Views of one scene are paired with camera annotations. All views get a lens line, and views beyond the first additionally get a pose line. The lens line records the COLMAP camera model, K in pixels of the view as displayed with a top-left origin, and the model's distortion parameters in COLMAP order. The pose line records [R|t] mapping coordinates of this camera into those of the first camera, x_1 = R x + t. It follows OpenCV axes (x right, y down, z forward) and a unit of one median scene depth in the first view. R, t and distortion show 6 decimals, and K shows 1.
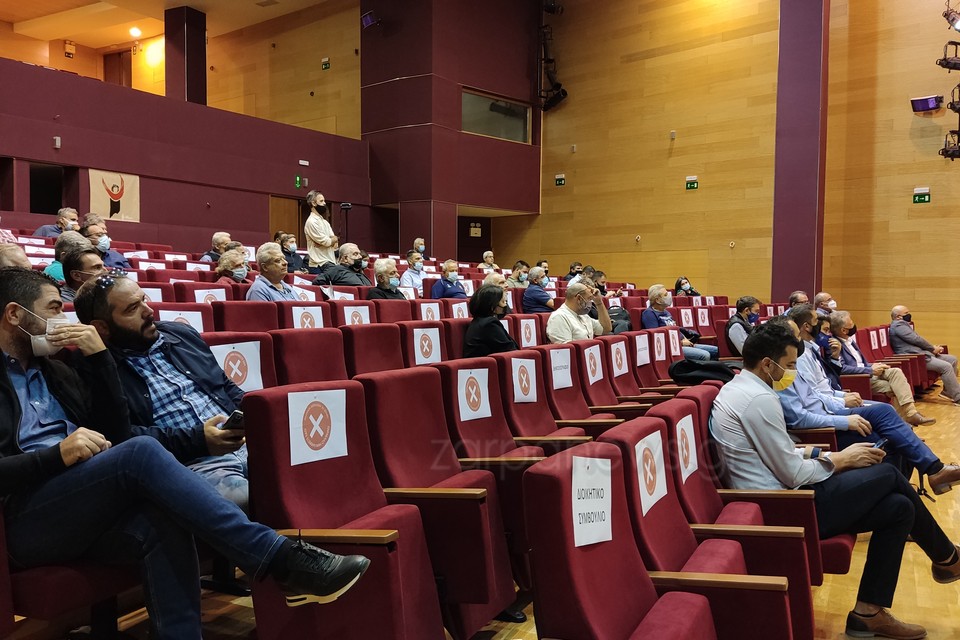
lens RADIAL K [[845.1, 0, 480.0], [0, 845.1, 320.0], [0, 0, 1]] dist [0.112412, -0.191319]
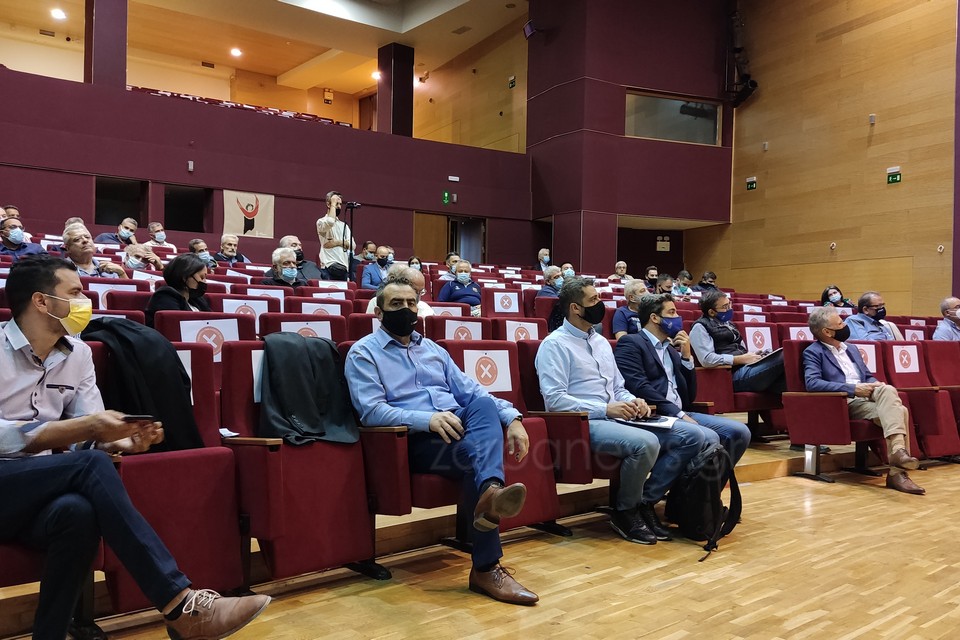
lens RADIAL K [[845.1, 0, 480.0], [0, 845.1, 320.0], [0, 0, 1]] dist [0.112412, -0.191319]
pose [[0.921851, 0.008238, -0.387458, 0.194314], [-0.024086, 0.999059, -0.036064, 0.015394], [0.386796, 0.042578, 0.921182, 0.093953]]
